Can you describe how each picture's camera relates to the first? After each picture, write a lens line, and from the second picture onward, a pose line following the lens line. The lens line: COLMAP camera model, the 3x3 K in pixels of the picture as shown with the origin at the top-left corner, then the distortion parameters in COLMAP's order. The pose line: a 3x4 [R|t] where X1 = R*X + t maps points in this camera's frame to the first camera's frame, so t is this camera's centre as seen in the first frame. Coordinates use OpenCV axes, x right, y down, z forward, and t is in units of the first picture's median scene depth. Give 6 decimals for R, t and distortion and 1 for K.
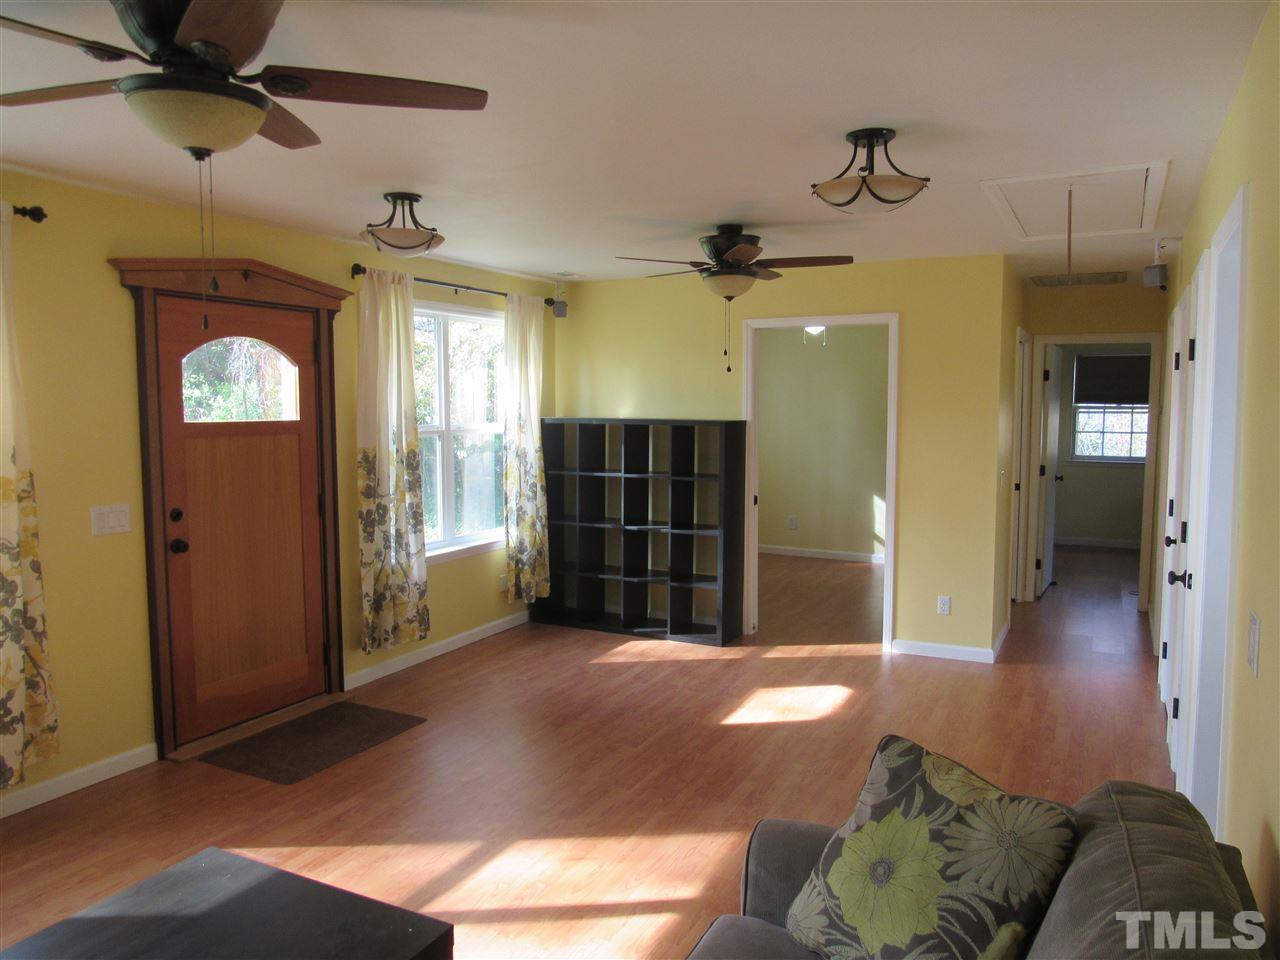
lens RADIAL K [[923.2, 0, 640.0], [0, 923.2, 480.0], [0, 0, 1]] dist [-0.021527, 0.011009]
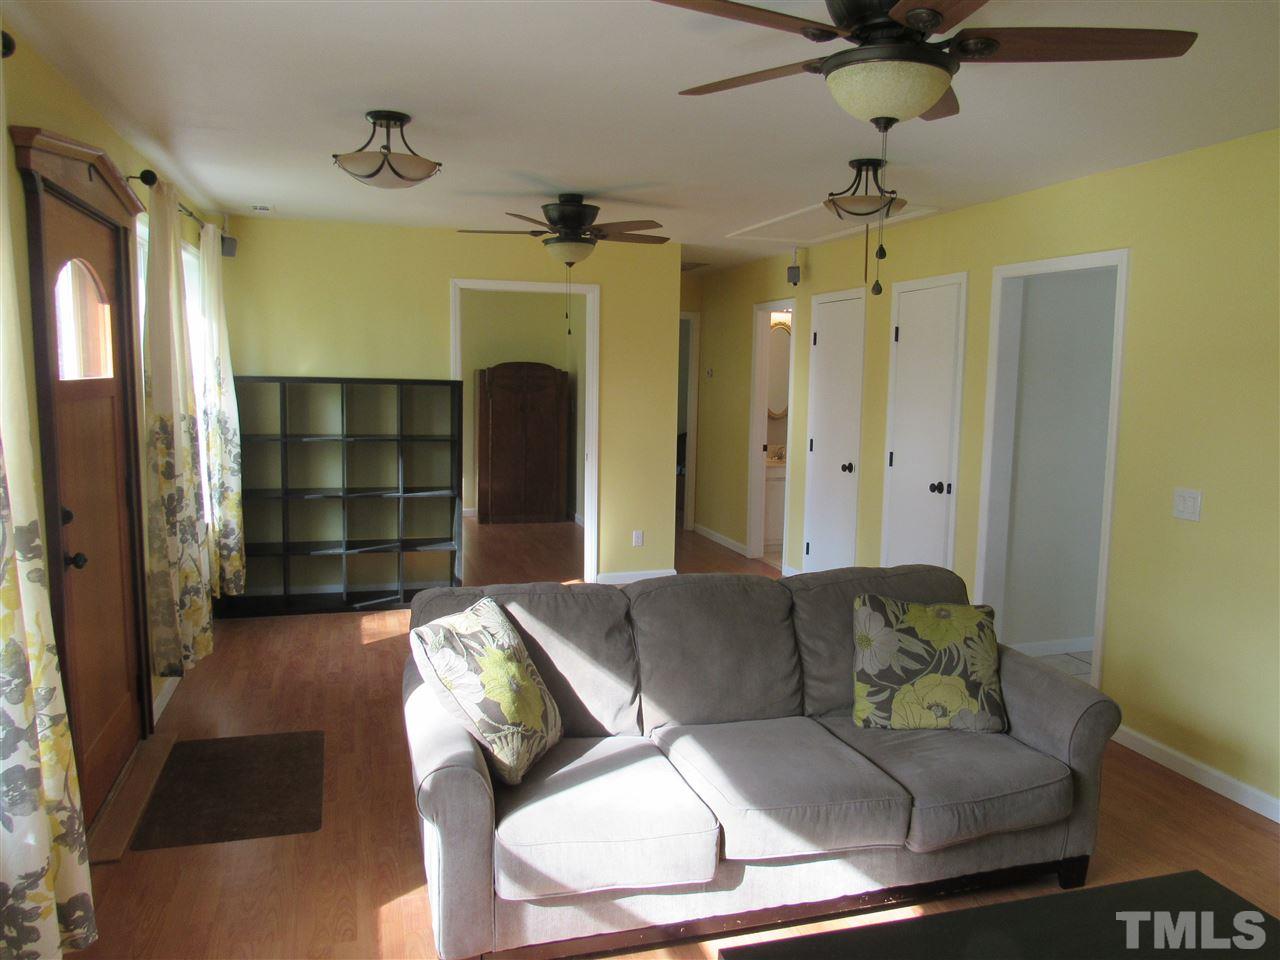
lens RADIAL K [[925.5, 0, 640.0], [0, 925.5, 480.0], [0, 0, 1]] dist [-0.015593, -0.000439]
pose [[0.711752, -0.069644, 0.698969, -0.534512], [0.038976, 0.997455, 0.059696, -0.009975], [-0.701348, -0.015246, 0.712656, 0.166055]]
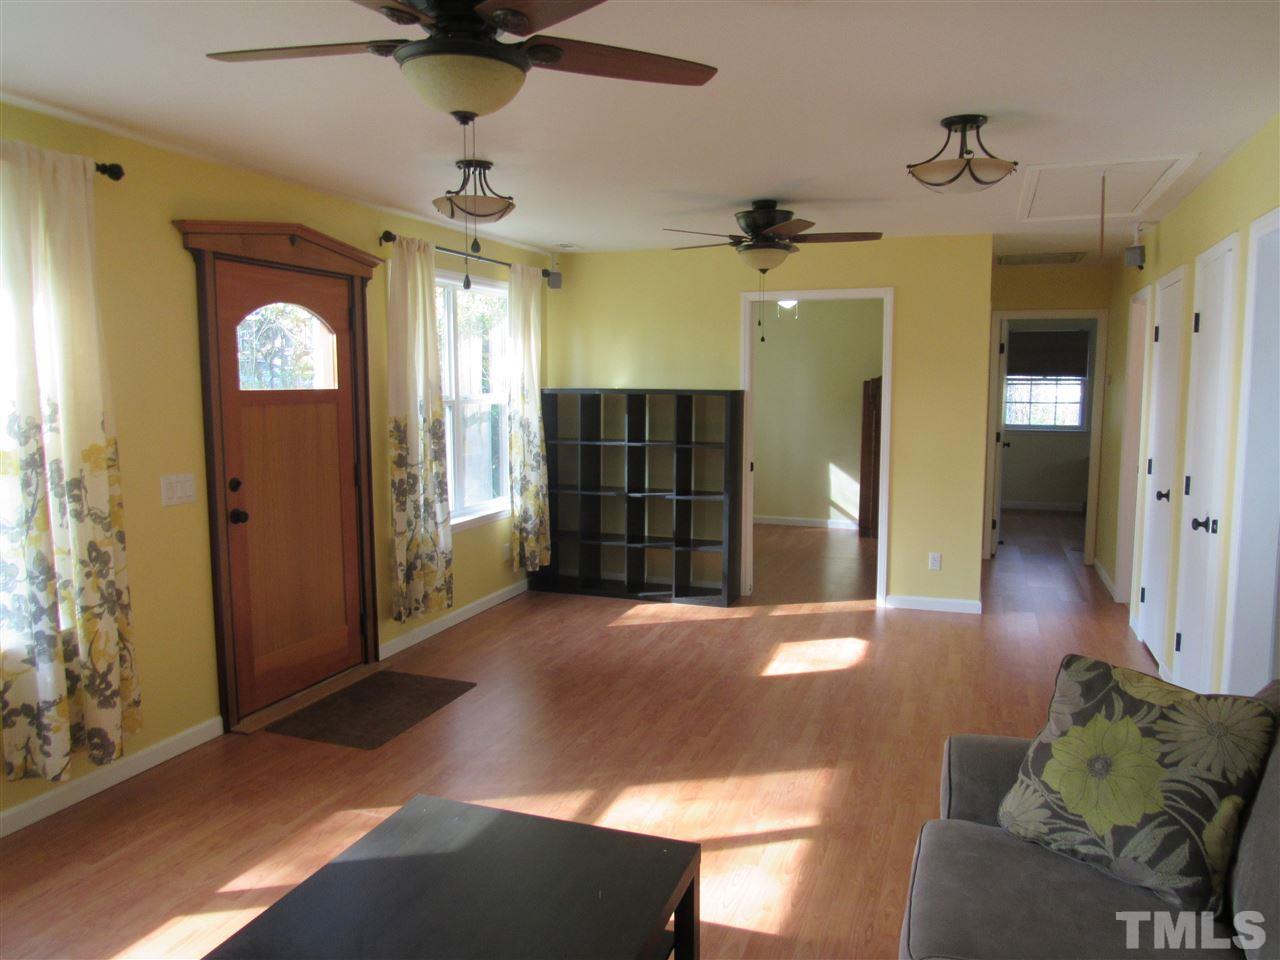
lens RADIAL K [[925.5, 0, 640.0], [0, 925.5, 480.0], [0, 0, 1]] dist [-0.015593, -0.000439]
pose [[0.992019, -0.014507, 0.125254, -0.156936], [0.011357, 0.999602, 0.025826, 0.009971], [-0.125579, -0.024198, 0.991789, -0.024337]]
